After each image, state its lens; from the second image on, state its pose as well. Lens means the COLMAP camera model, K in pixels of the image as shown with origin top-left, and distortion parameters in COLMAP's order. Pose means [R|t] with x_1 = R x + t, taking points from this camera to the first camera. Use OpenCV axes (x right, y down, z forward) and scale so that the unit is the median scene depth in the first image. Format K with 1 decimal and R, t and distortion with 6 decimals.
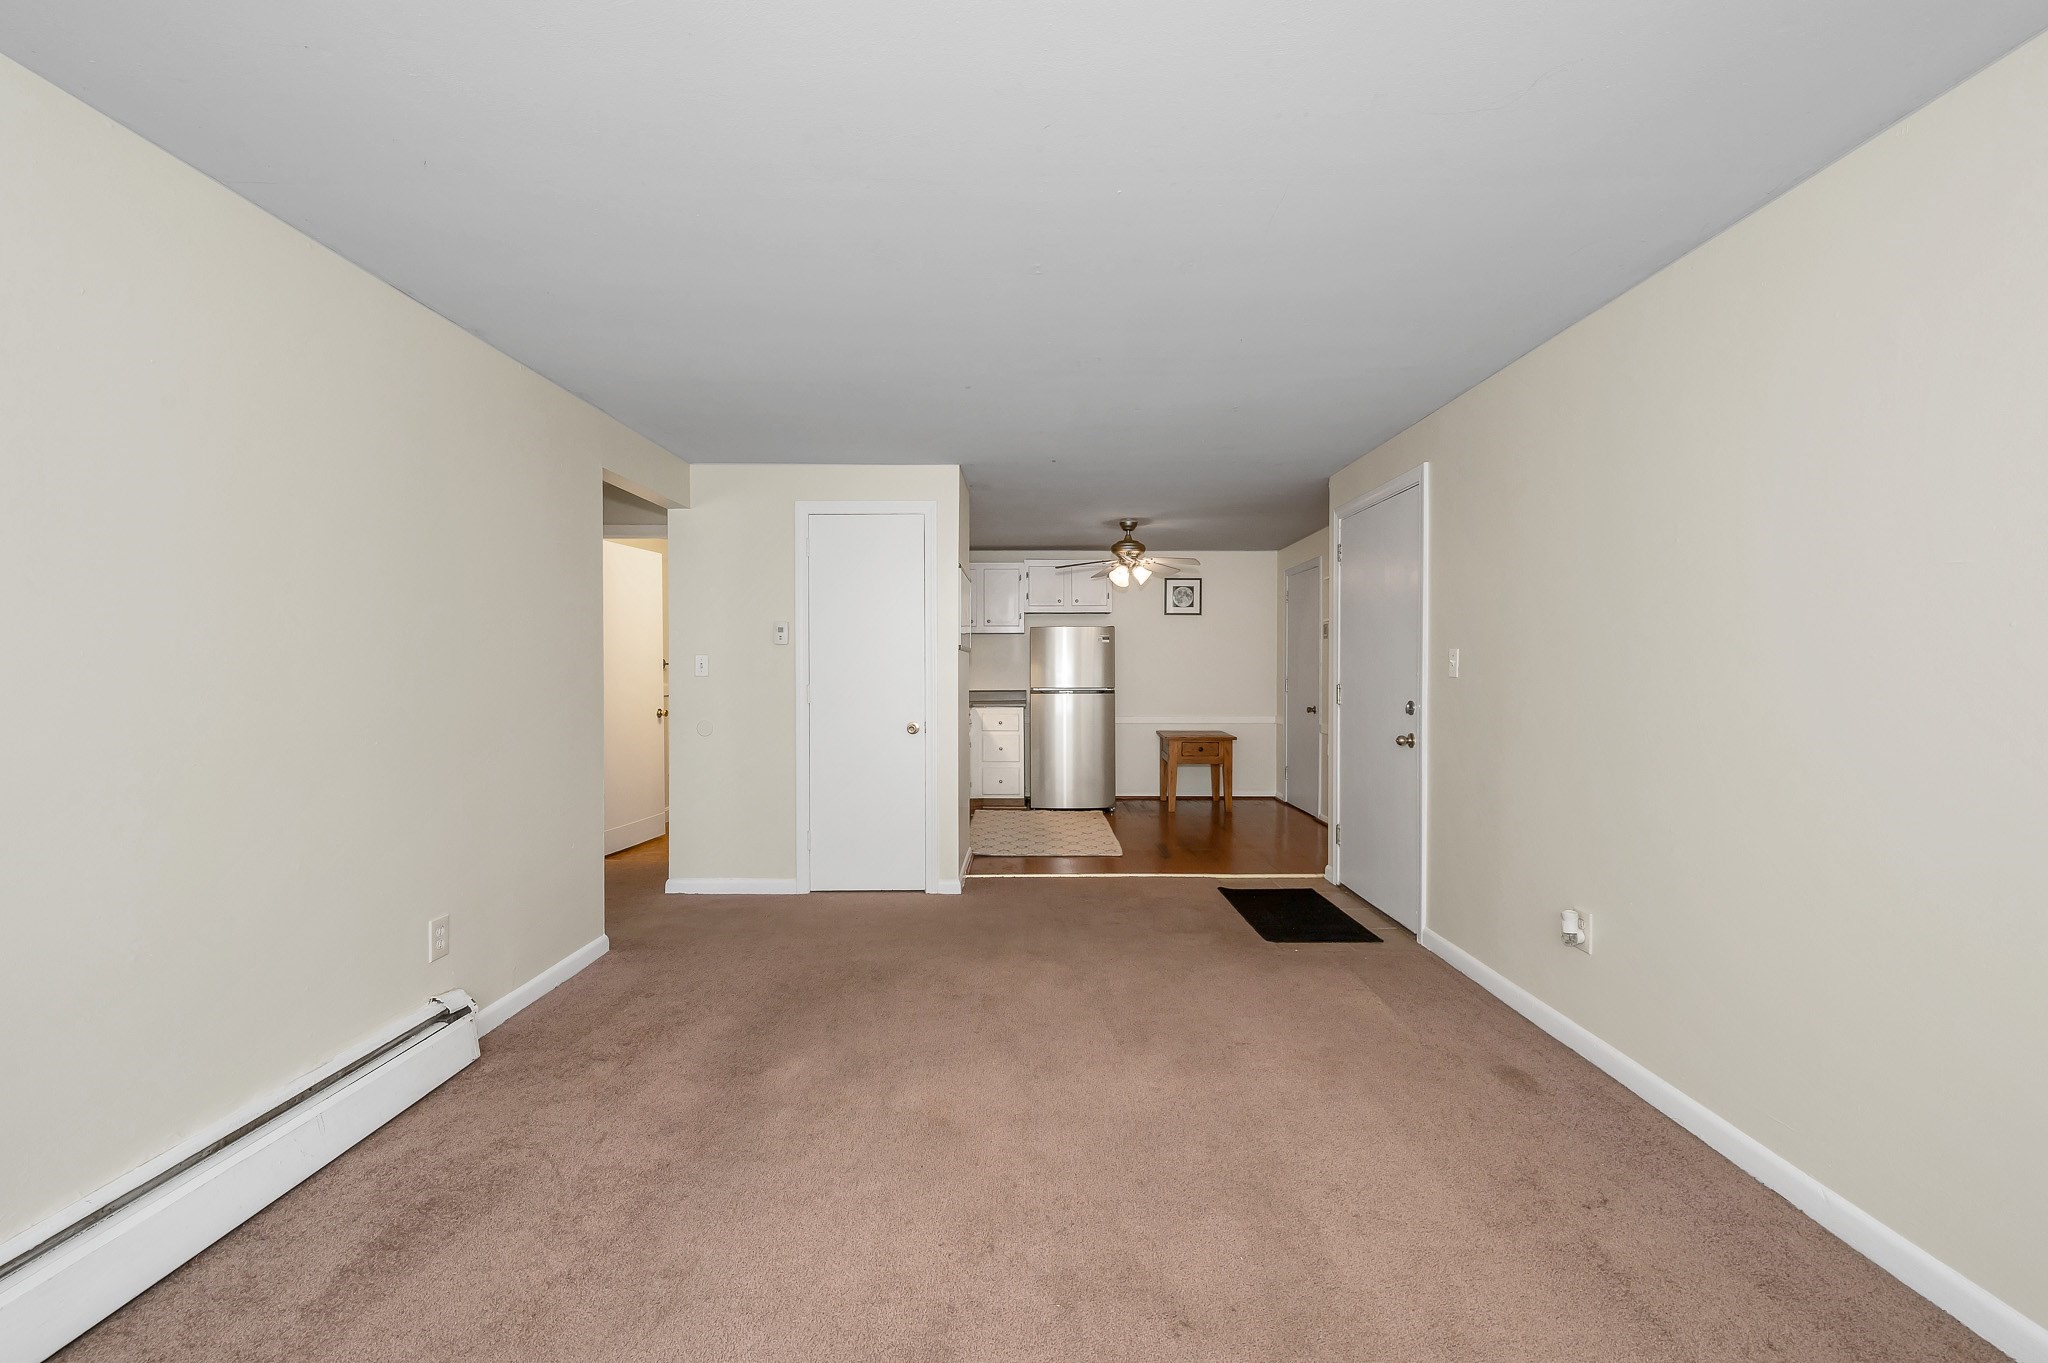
lens RADIAL K [[820.0, 0, 1021.9], [0, 820.0, 676.7], [0, 0, 1]] dist [0.000538, 0.000159]
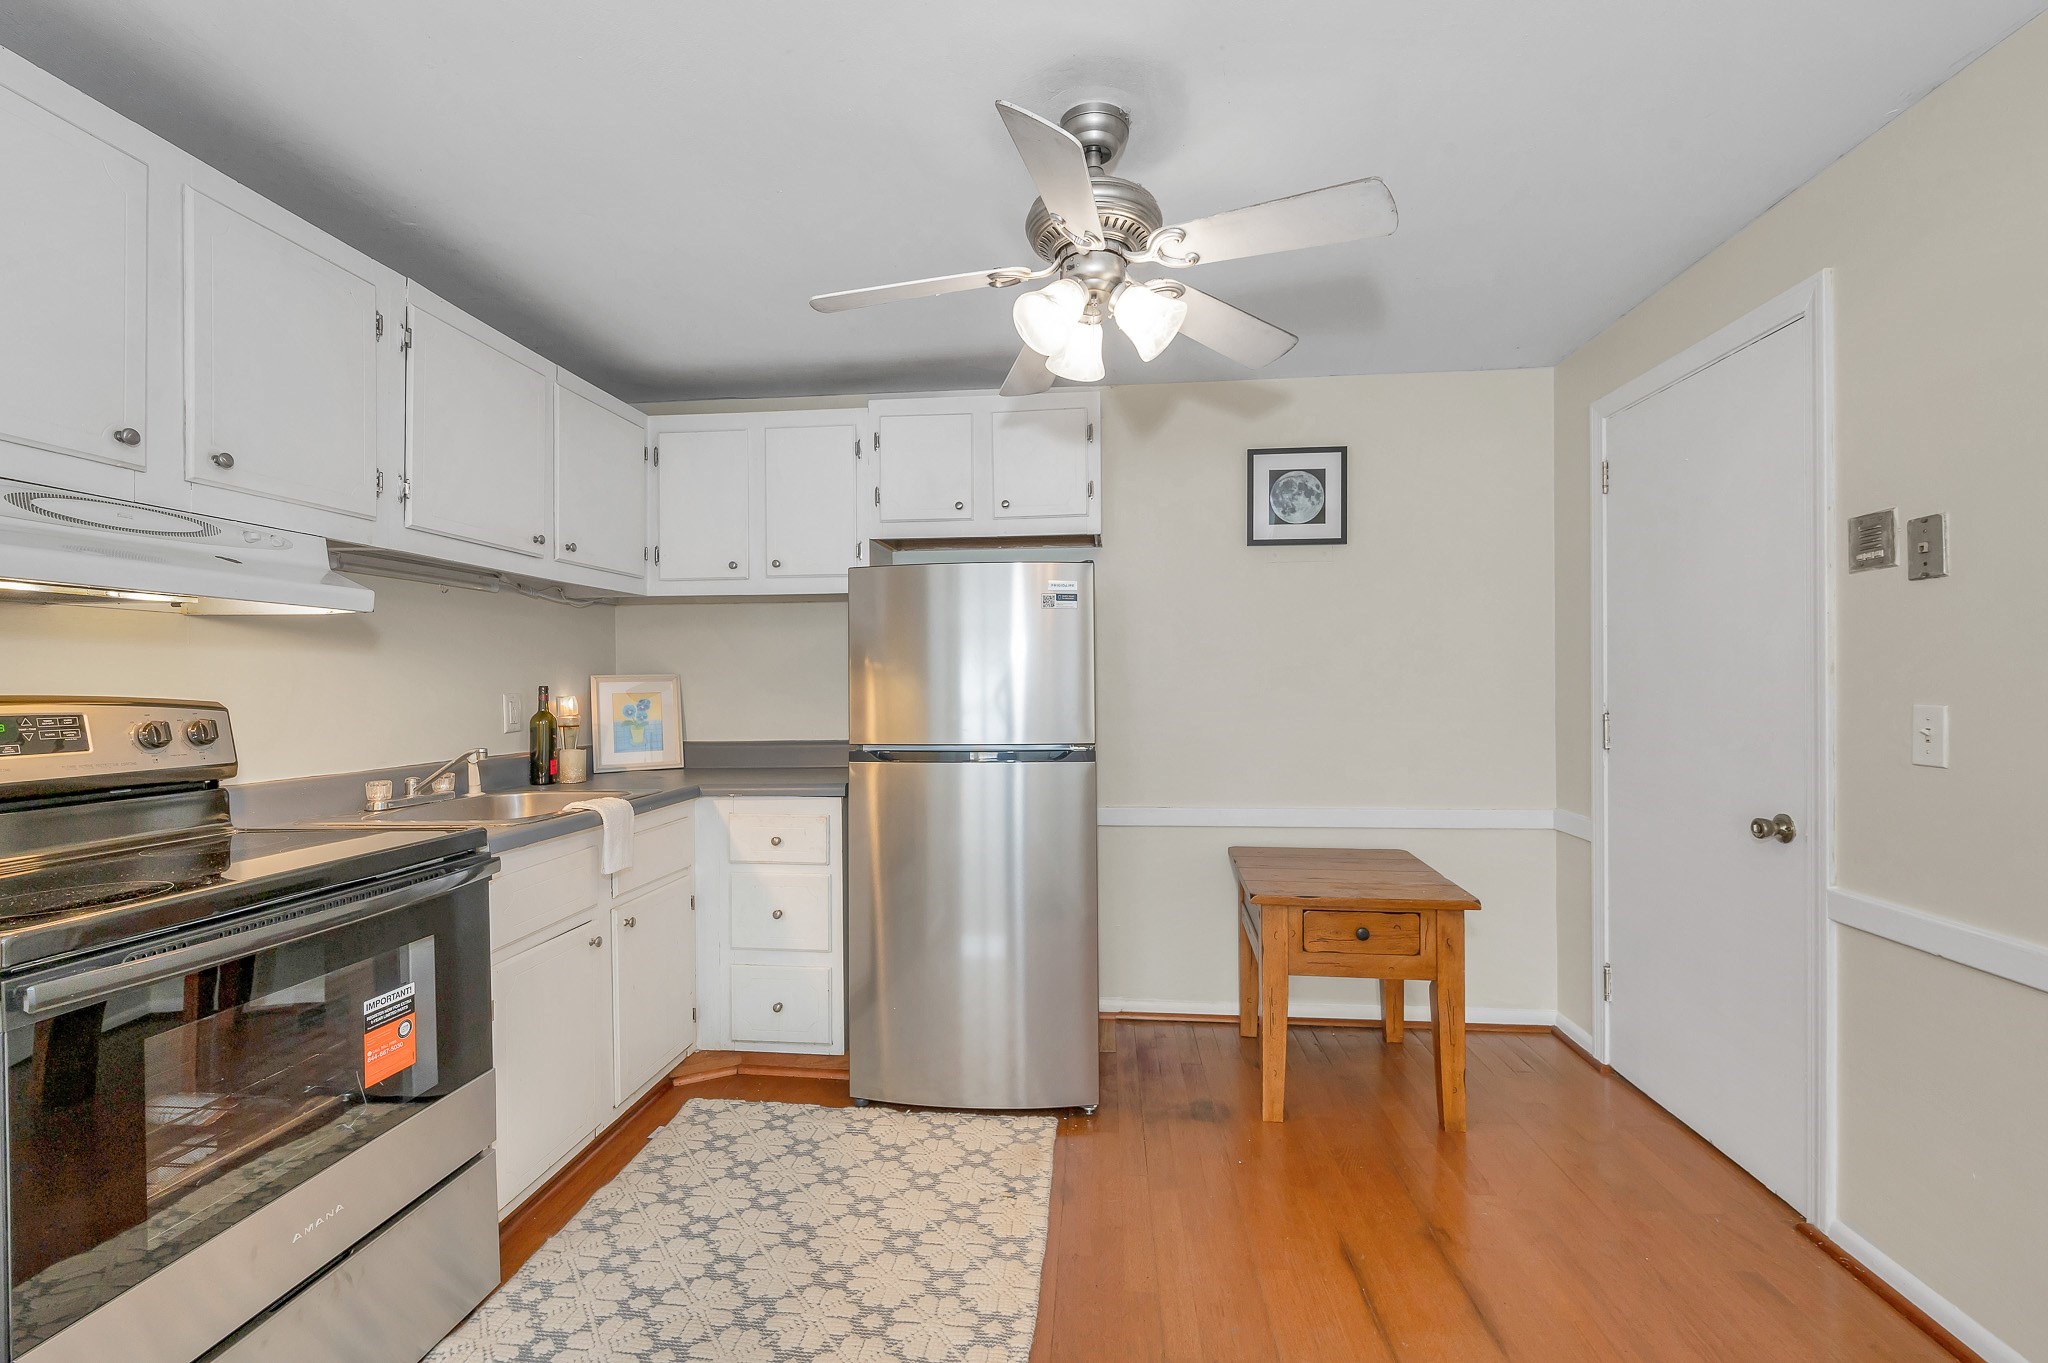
lens RADIAL K [[820.0, 0, 1028.3], [0, 820.0, 684.8], [0, 0, 1]] dist [0.000538, 0.000159]
pose [[0.995040, -0.007880, -0.099168, 0.112369], [0.007798, 0.999969, -0.001207, -0.010320], [0.099174, 0.000428, 0.995070, 0.624321]]
